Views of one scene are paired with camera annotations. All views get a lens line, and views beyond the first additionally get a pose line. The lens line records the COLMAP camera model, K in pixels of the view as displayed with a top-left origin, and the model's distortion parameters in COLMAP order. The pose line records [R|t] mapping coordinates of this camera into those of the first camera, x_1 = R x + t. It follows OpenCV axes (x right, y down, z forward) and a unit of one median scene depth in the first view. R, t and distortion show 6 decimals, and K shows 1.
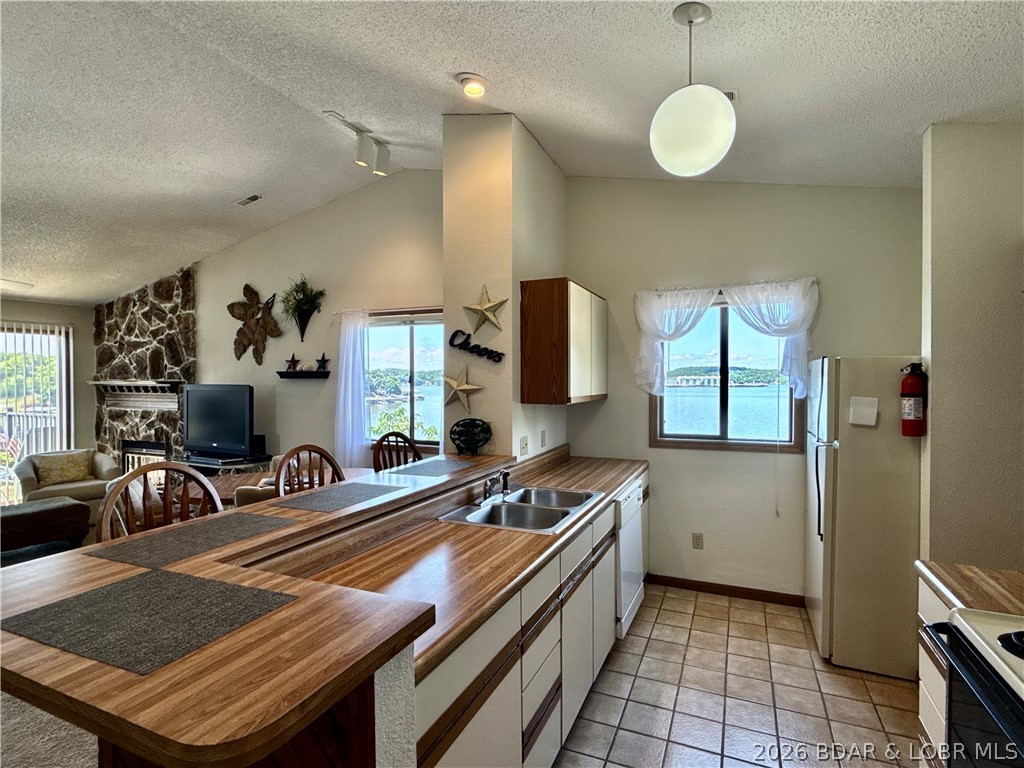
lens RADIAL K [[508.1, 0, 513.0], [0, 508.1, 389.0], [0, 0, 1]] dist [-0.001627, 0.000399]
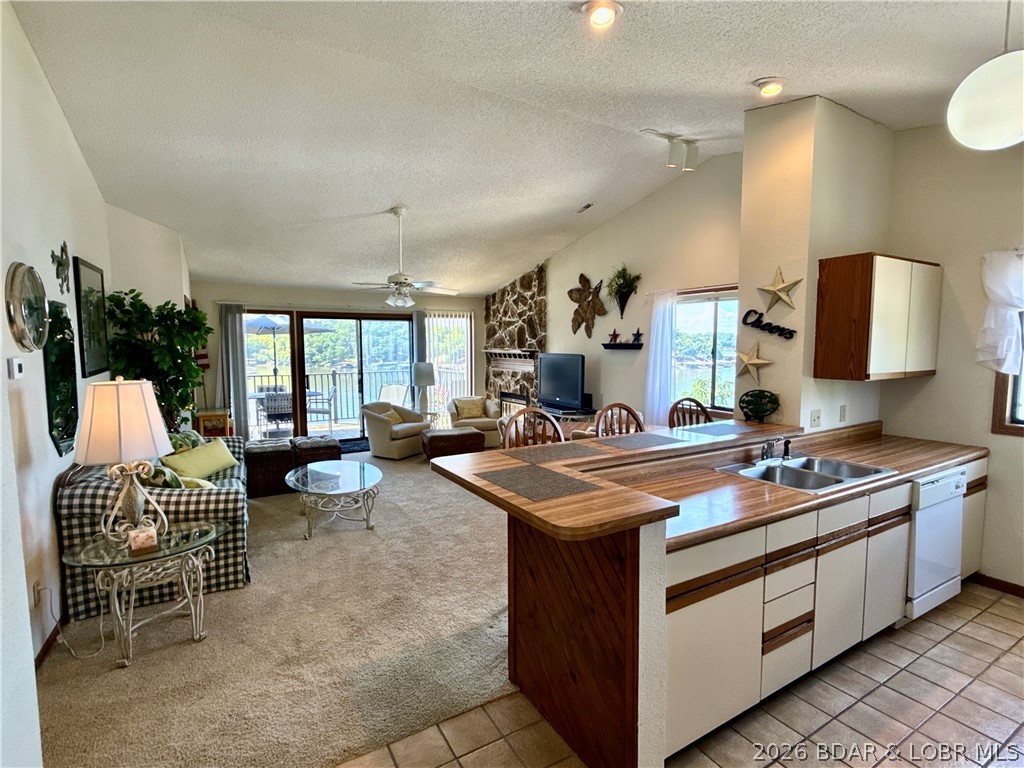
lens RADIAL K [[493.6, 0, 513.2], [0, 493.6, 388.1], [0, 0, 1]] dist [-0.001460, -0.000143]
pose [[0.815385, 0.049563, -0.576793, 0.061297], [-0.008783, 0.997273, 0.073279, -0.012362], [0.578852, -0.054684, 0.813597, -0.116712]]
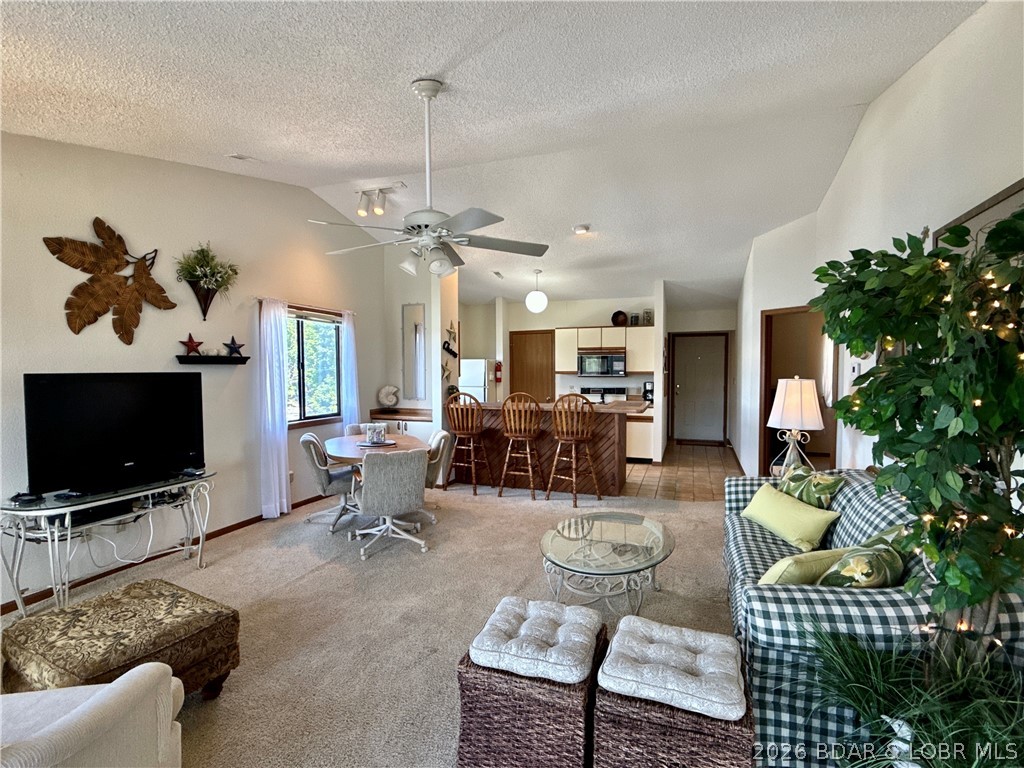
lens RADIAL K [[493.6, 0, 513.2], [0, 493.6, 388.1], [0, 0, 1]] dist [-0.001460, -0.000143]
pose [[-0.076575, -0.042887, 0.996141, -1.277638], [0.017341, 0.998866, 0.044337, -0.008955], [-0.996913, 0.020669, -0.075745, 0.558364]]
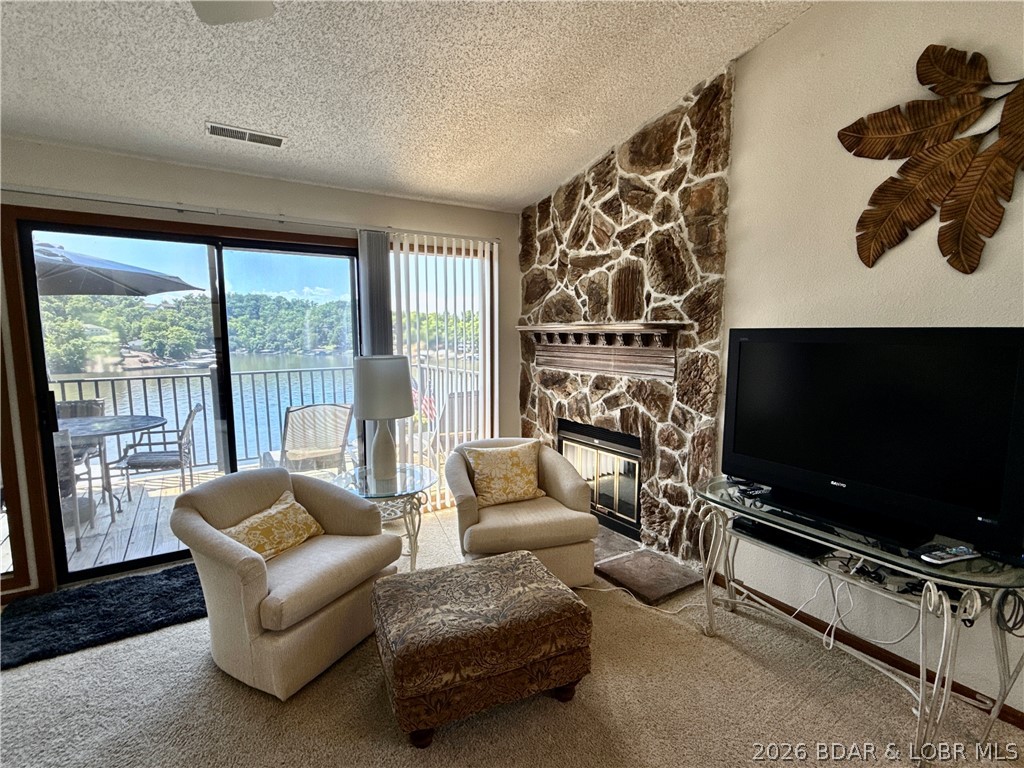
lens RADIAL K [[493.6, 0, 513.2], [0, 493.6, 388.1], [0, 0, 1]] dist [-0.001460, -0.000143]
pose [[0.840626, 0.061539, -0.538108, -0.607178], [-0.009373, 0.995028, 0.099152, 0.001765], [0.541535, -0.078306, 0.837024, 0.564658]]
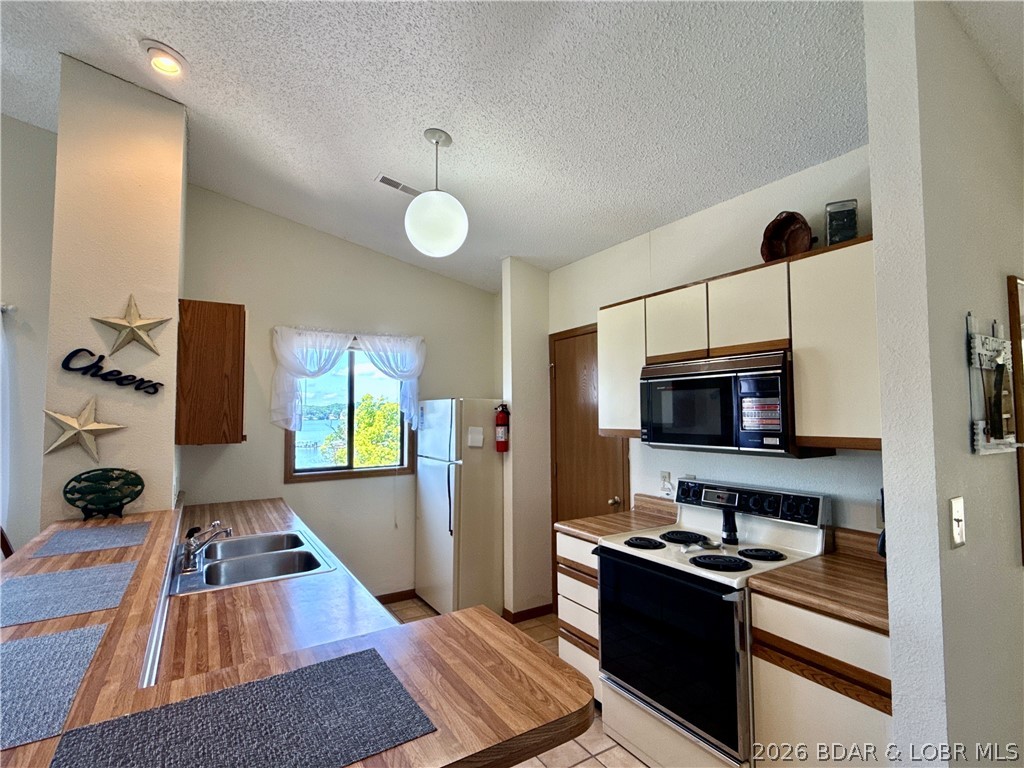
lens RADIAL K [[508.1, 0, 513.0], [0, 508.1, 389.0], [0, 0, 1]] dist [-0.001627, 0.000399]
pose [[0.566170, 0.039231, 0.823355, -0.222704], [0.016954, 0.998101, -0.059216, -0.002585], [-0.824114, 0.047486, 0.564430, 0.047843]]
